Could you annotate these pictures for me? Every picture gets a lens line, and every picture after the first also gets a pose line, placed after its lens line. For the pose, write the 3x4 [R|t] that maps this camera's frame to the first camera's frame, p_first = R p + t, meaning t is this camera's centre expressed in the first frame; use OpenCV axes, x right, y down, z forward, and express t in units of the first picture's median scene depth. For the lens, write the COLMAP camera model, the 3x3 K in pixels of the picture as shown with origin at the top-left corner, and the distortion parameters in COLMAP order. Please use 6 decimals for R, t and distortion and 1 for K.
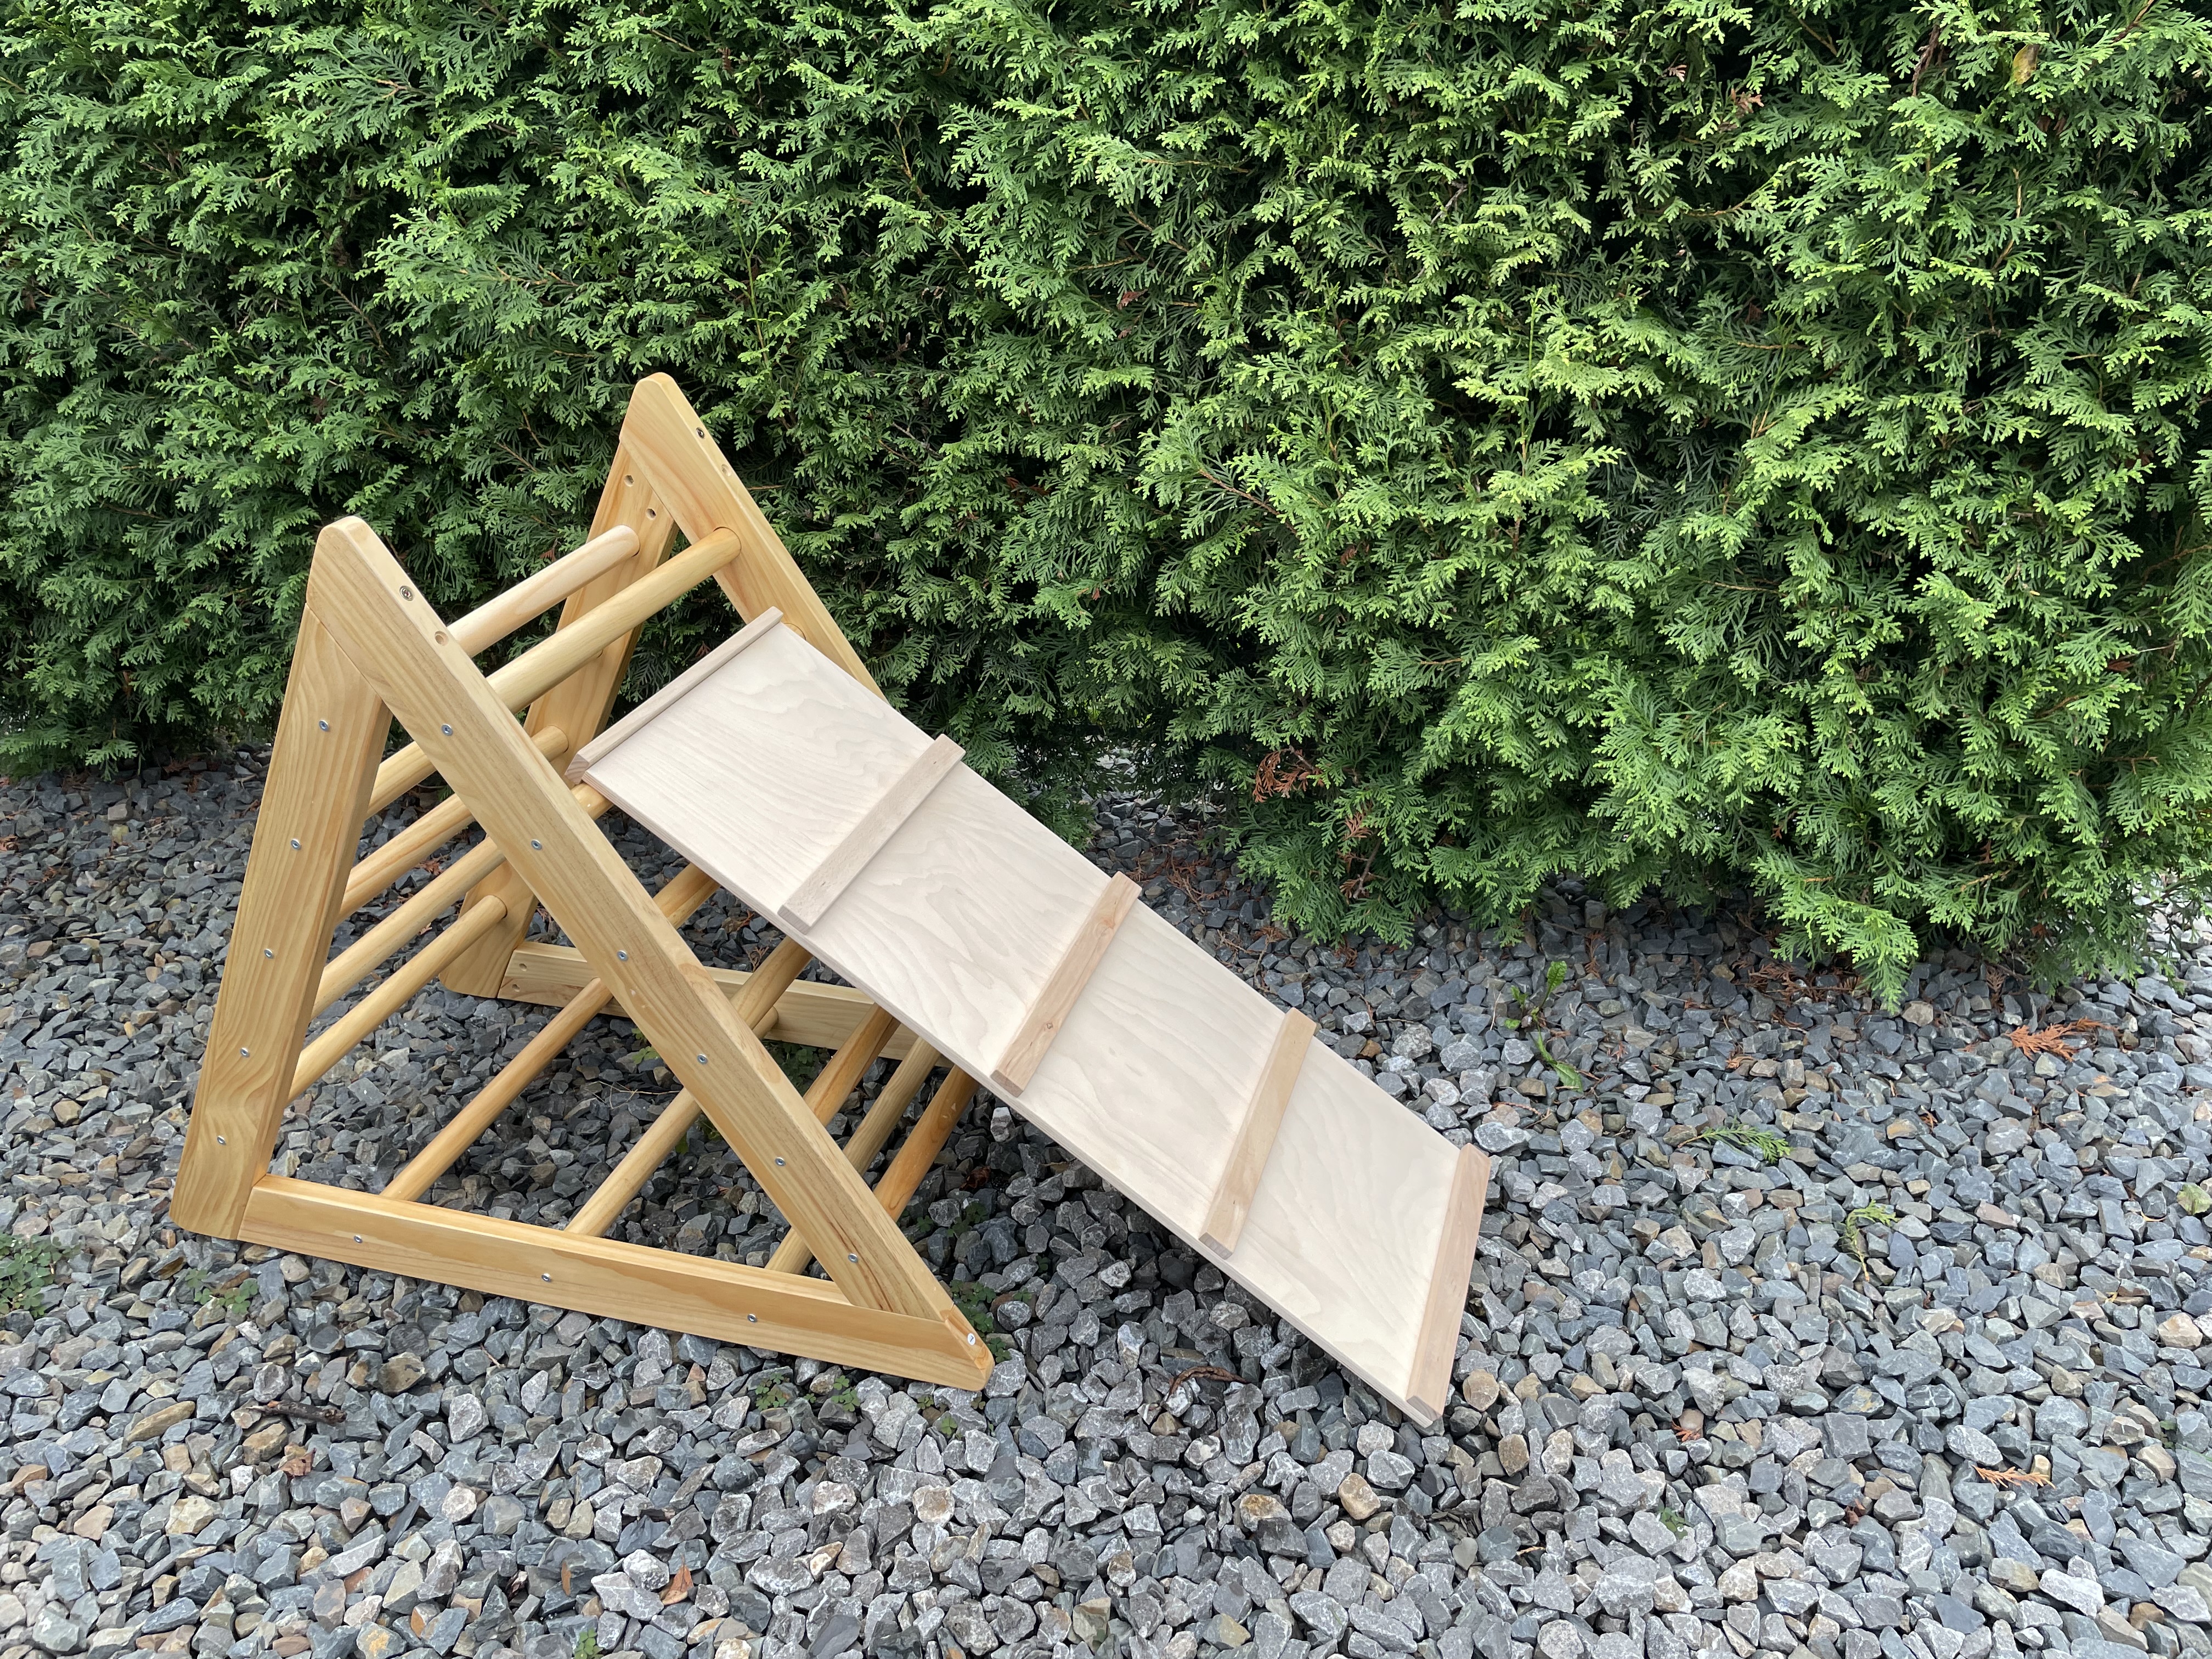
lens RADIAL K [[1686.4, 0, 1114.7], [0, 1686.4, 817.2], [0, 0, 1]] dist [0.092513, -0.130000]
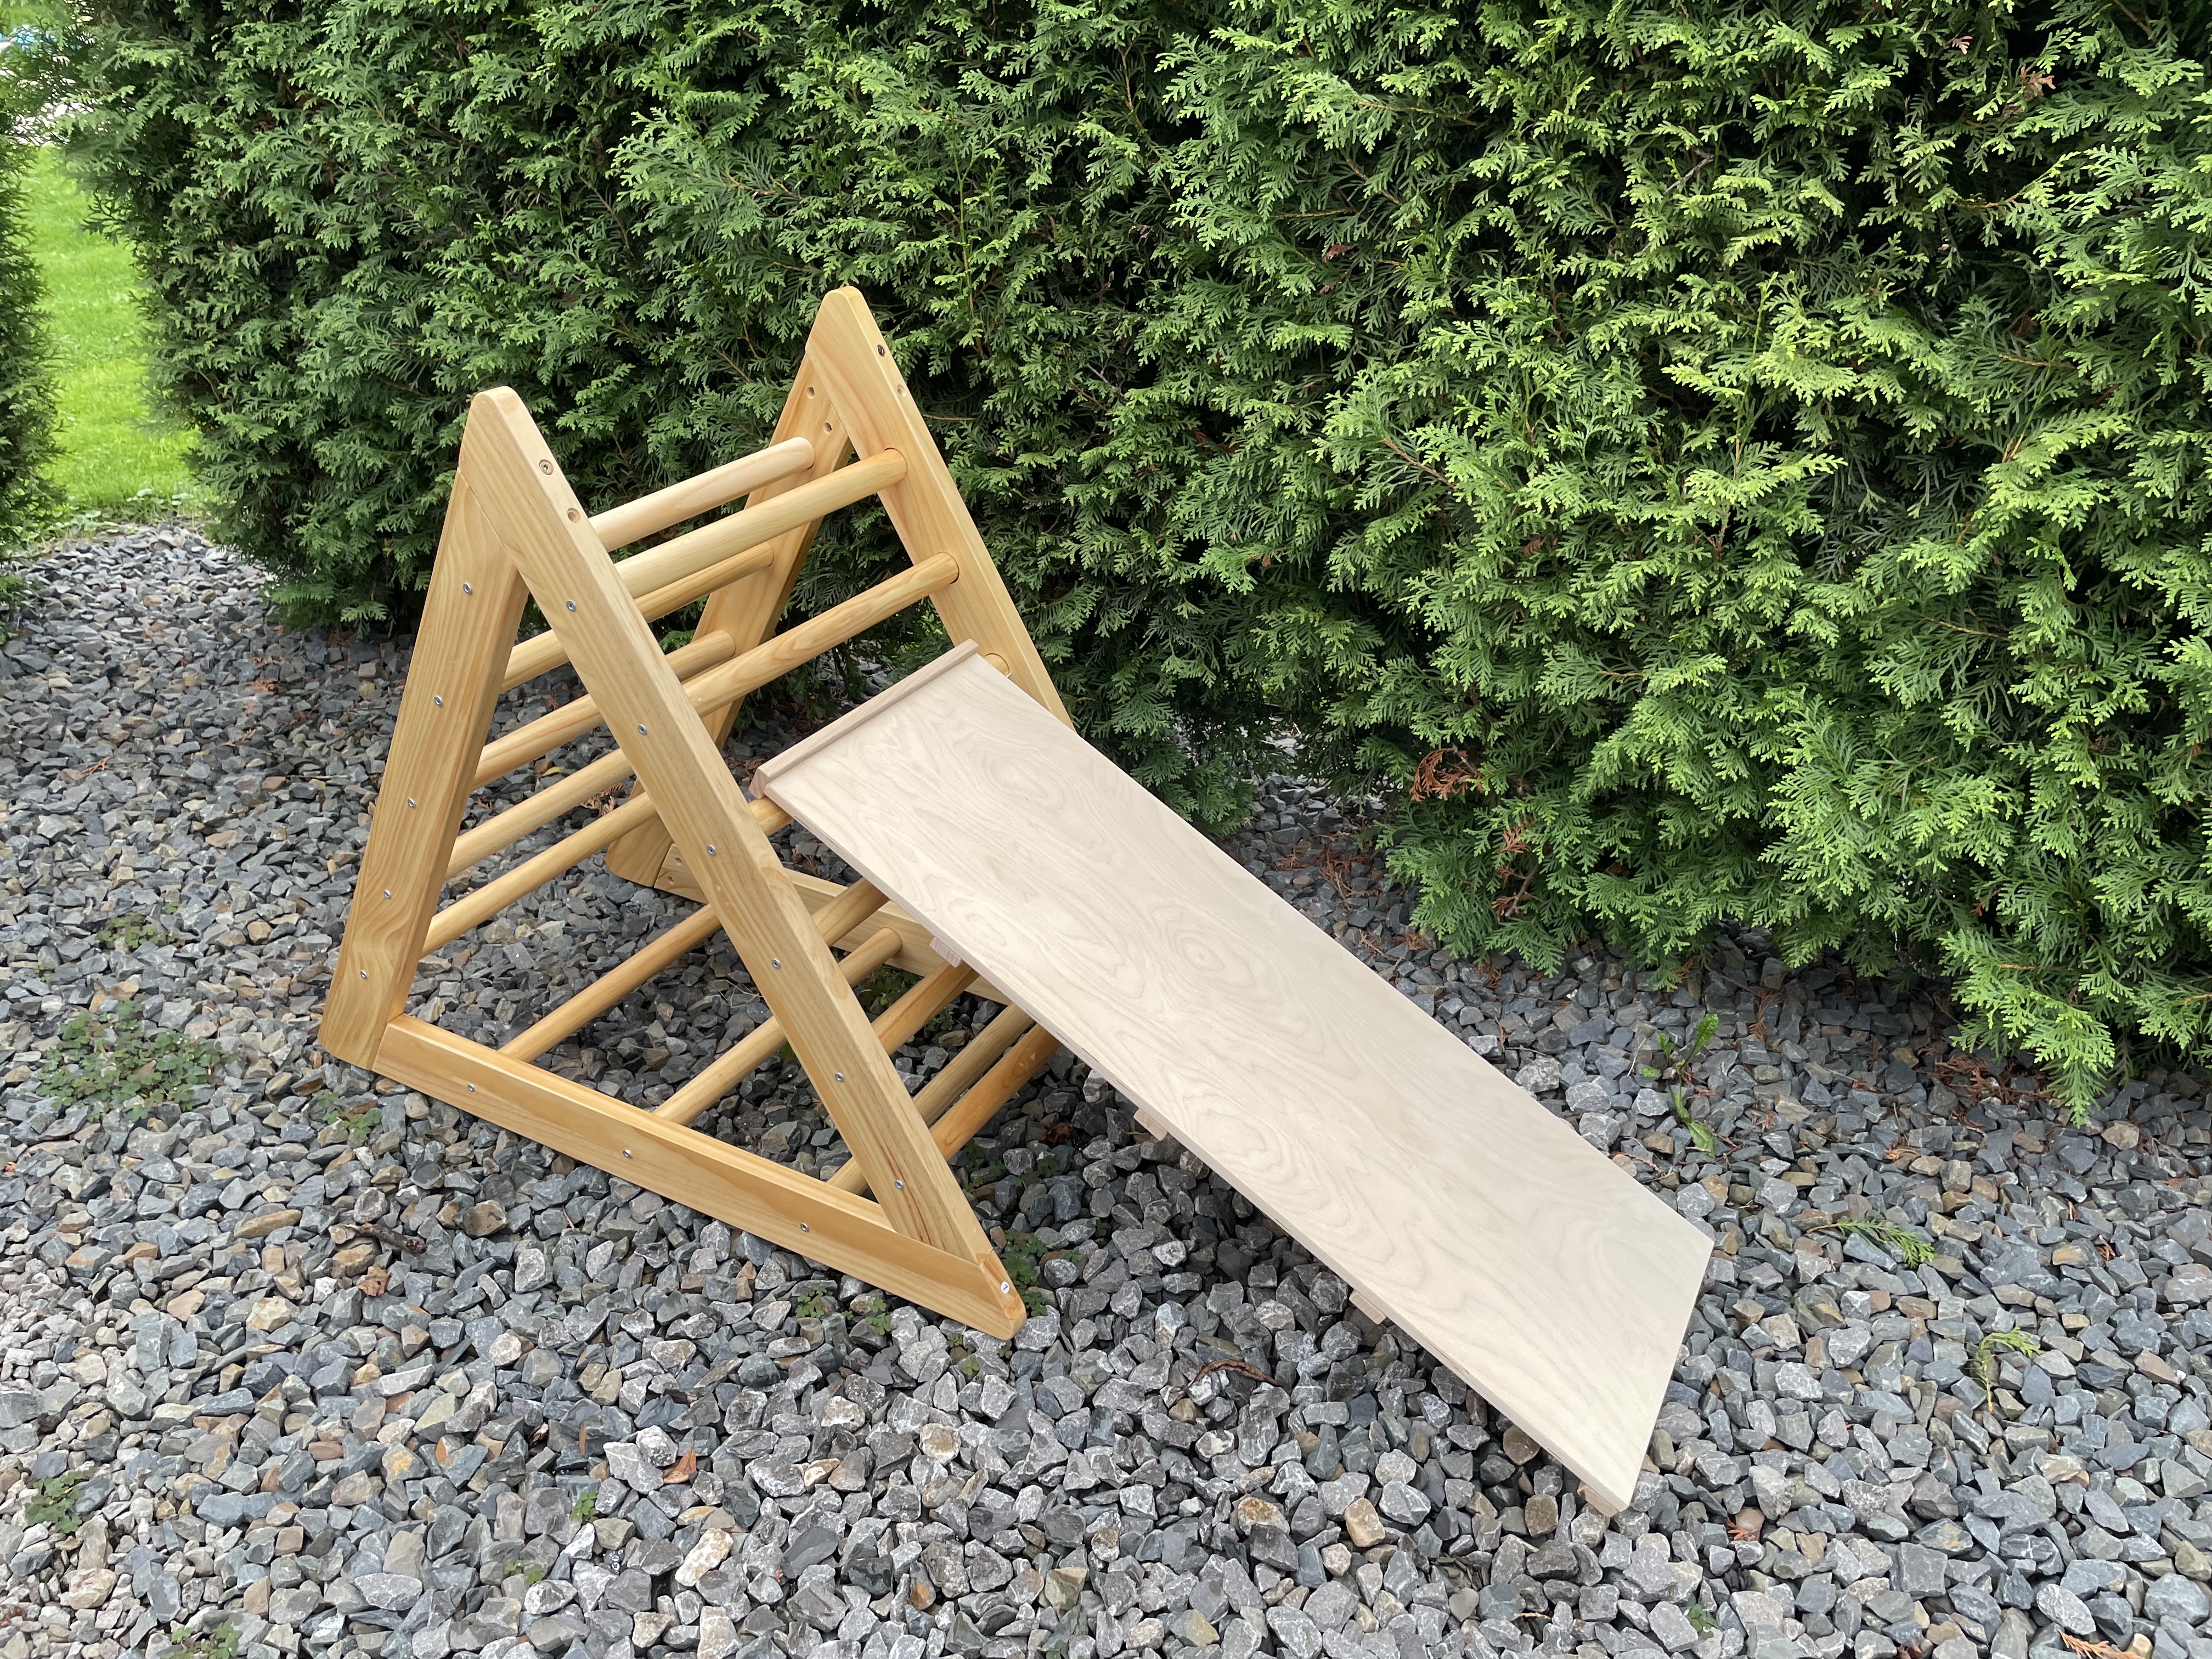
lens RADIAL K [[1684.6, 0, 1090.4], [0, 1684.6, 844.2], [0, 0, 1]] dist [0.090358, -0.123615]
pose [[0.975750, 0.142306, -0.166314, 0.082720], [-0.138757, 0.989782, 0.032827, 0.011383], [0.169286, -0.008954, 0.985526, 0.034752]]
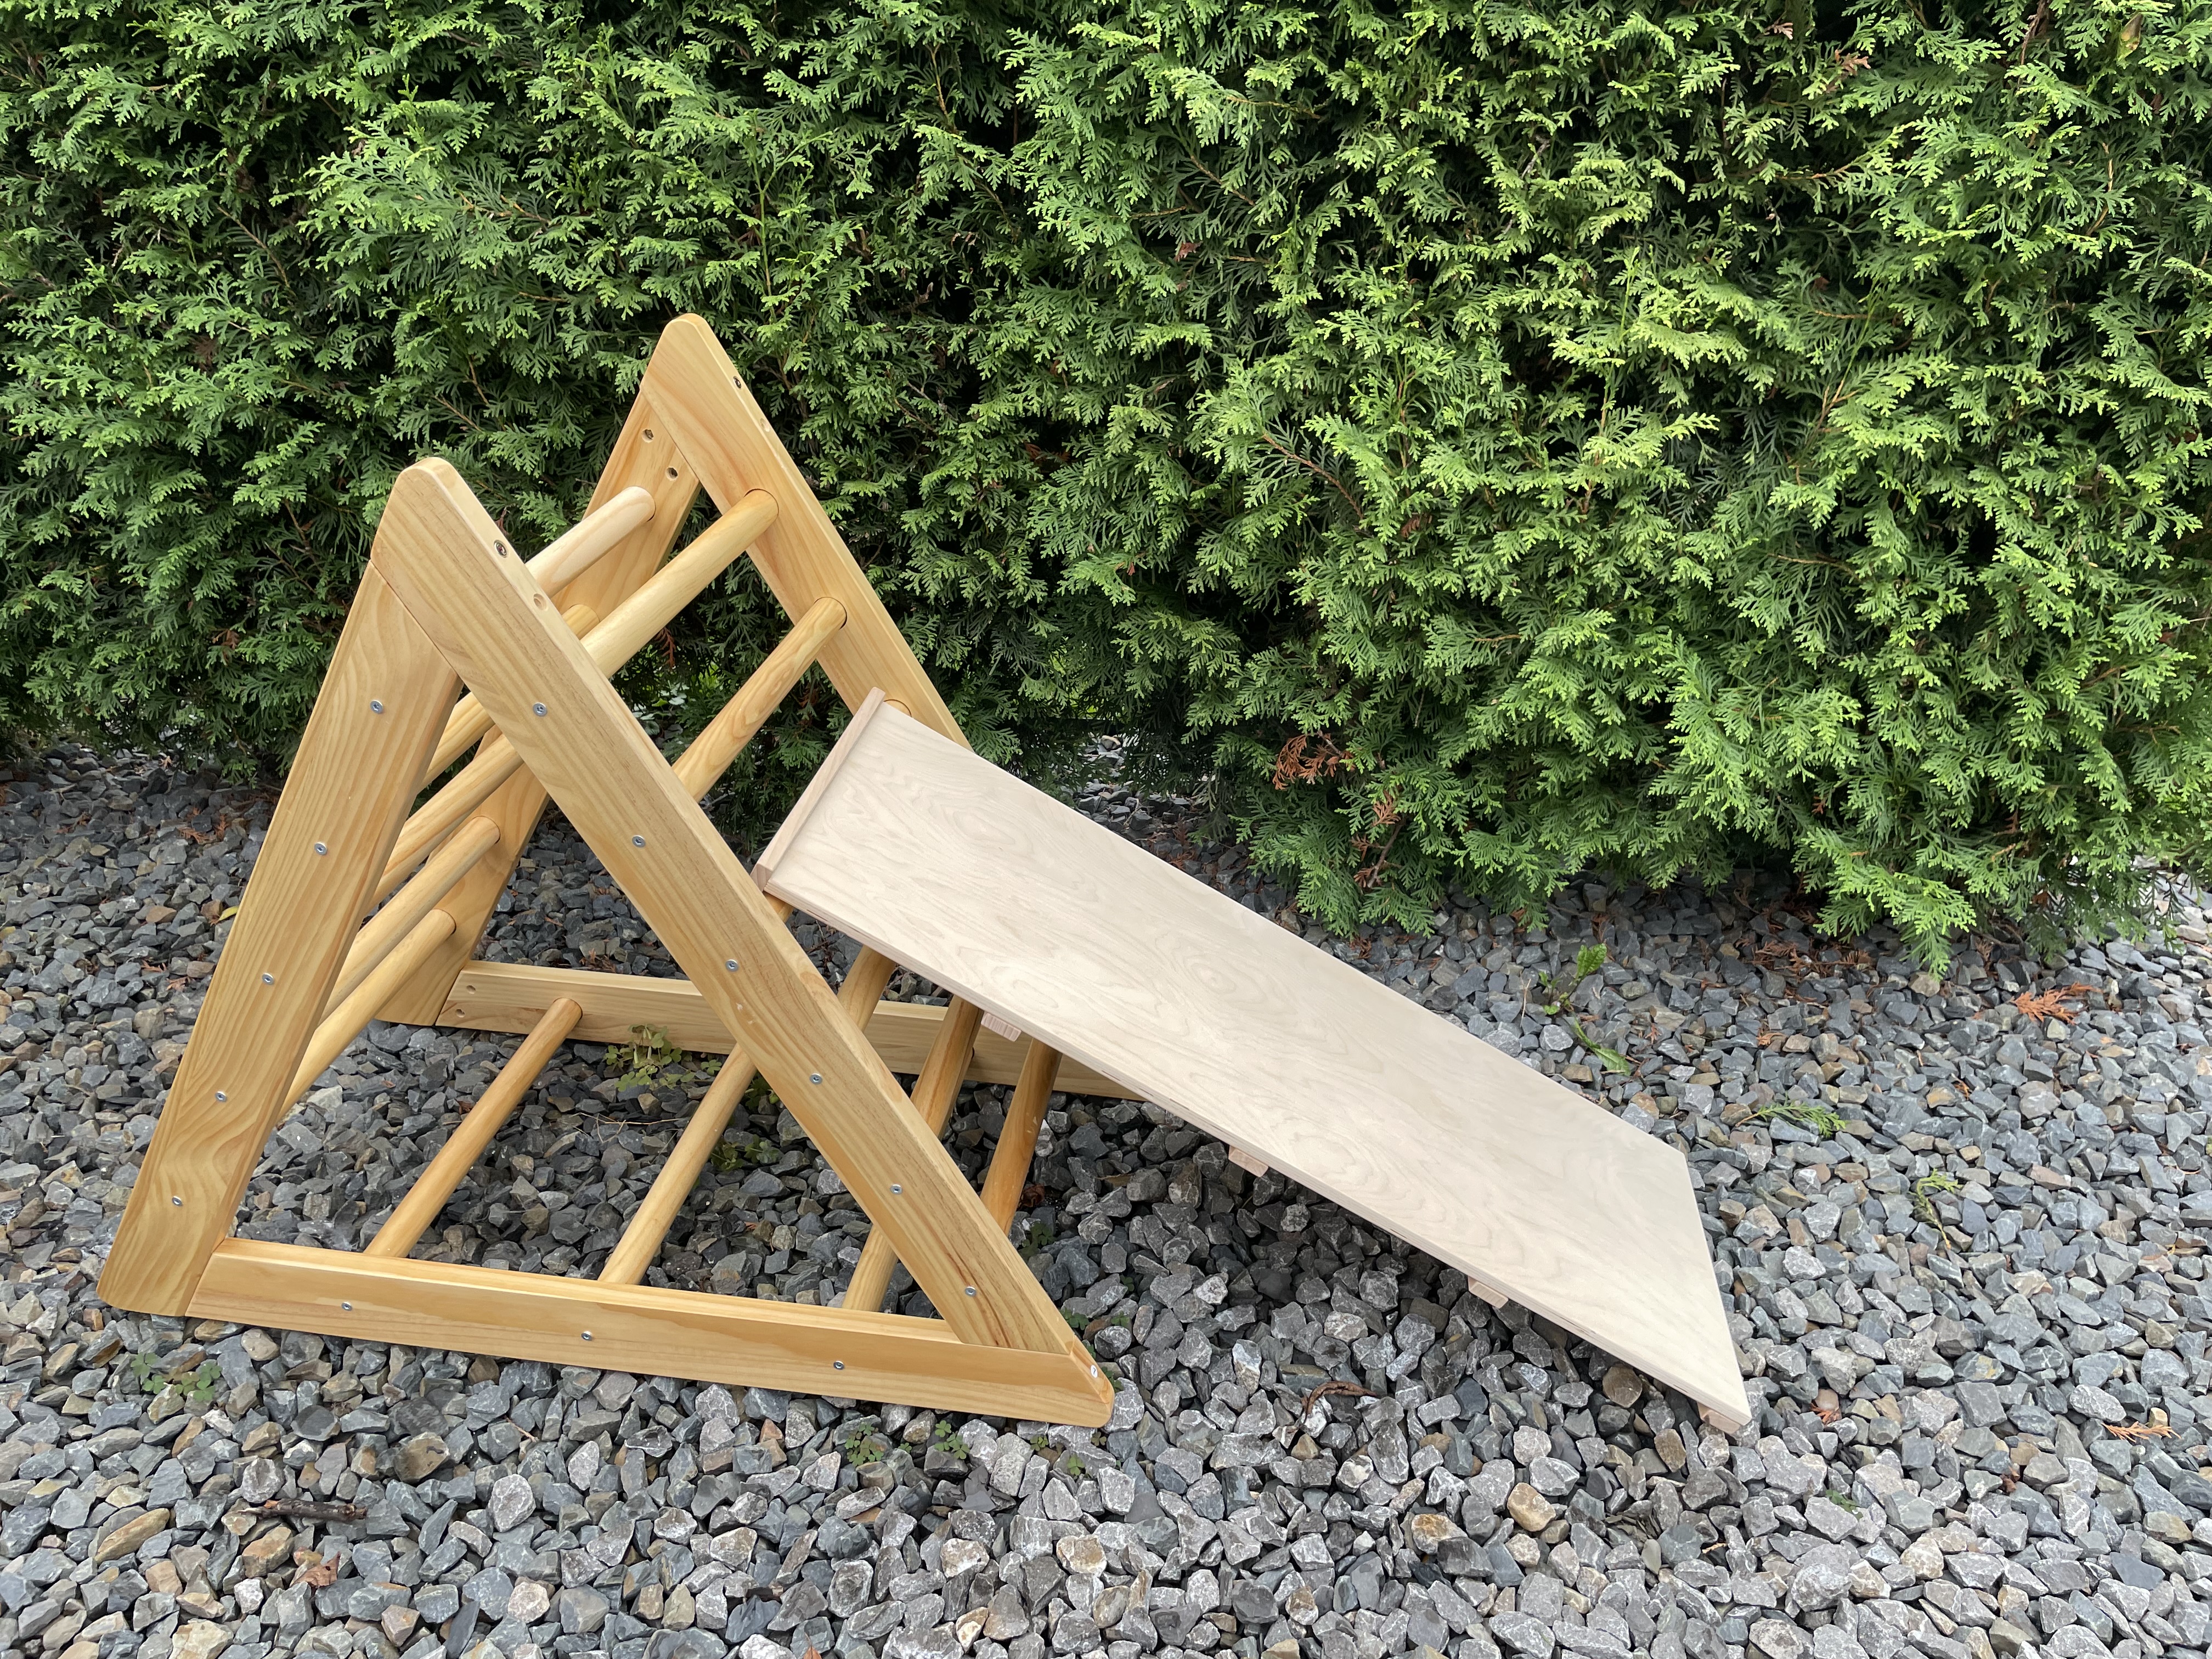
lens RADIAL K [[1686.1, 0, 1114.9], [0, 1686.1, 832.1], [0, 0, 1]] dist [0.091576, -0.128544]
pose [[0.986707, -0.021451, 0.161087, -0.194315], [0.020935, 0.999769, 0.004902, 0.010427], [-0.161155, -0.001465, 0.986928, 0.082617]]
